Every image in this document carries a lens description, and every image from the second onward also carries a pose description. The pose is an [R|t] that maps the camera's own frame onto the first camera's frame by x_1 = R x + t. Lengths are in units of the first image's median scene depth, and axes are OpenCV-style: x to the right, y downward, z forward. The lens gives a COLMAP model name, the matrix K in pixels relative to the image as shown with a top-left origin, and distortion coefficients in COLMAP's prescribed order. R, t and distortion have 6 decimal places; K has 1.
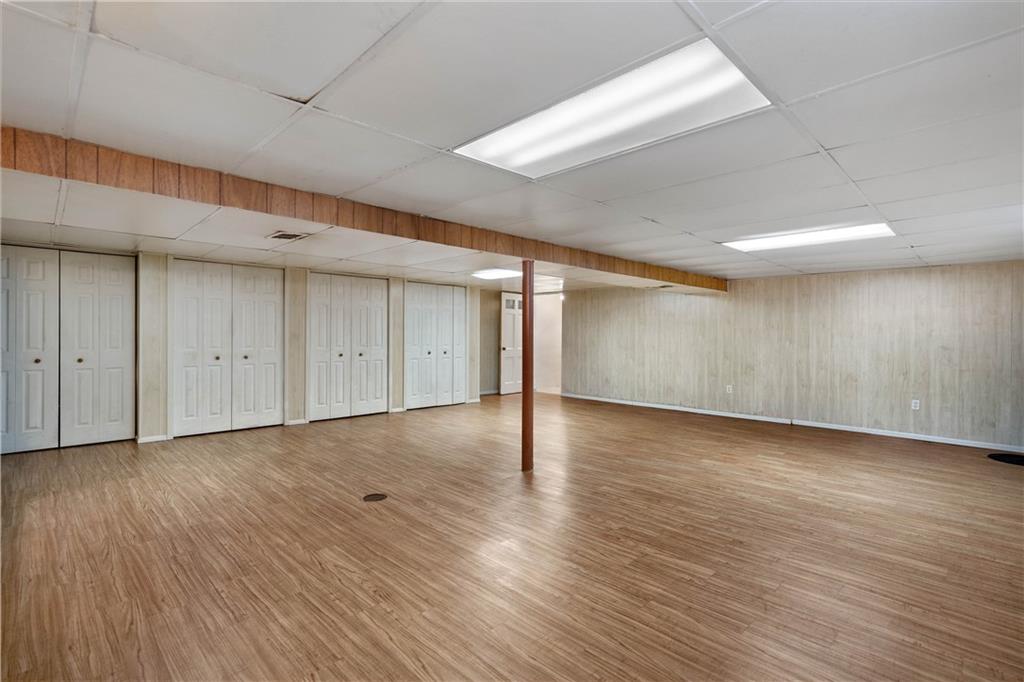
lens RADIAL K [[485.5, 0, 510.5], [0, 485.5, 336.5], [0, 0, 1]] dist [-0.000452, 0.000899]
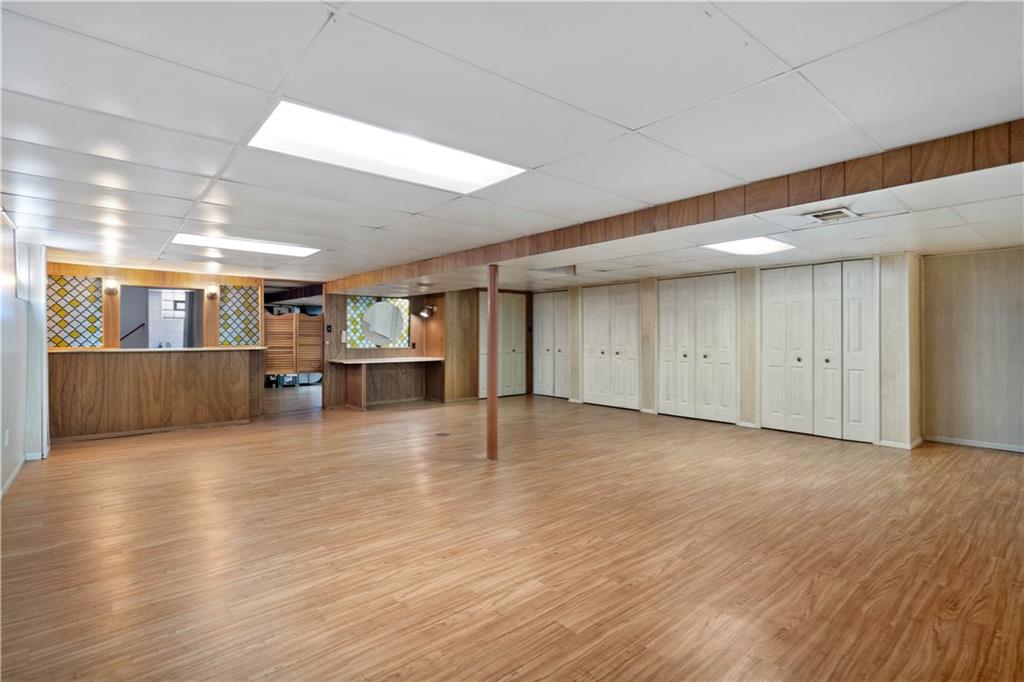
lens RADIAL K [[485.5, 0, 510.6], [0, 485.5, 338.6], [0, 0, 1]] dist [-0.000452, 0.000899]
pose [[-0.082971, -0.001654, -0.996551, 1.234502], [-0.004198, 0.999990, -0.001310, 0.008884], [0.996543, 0.004075, -0.082977, 1.263928]]
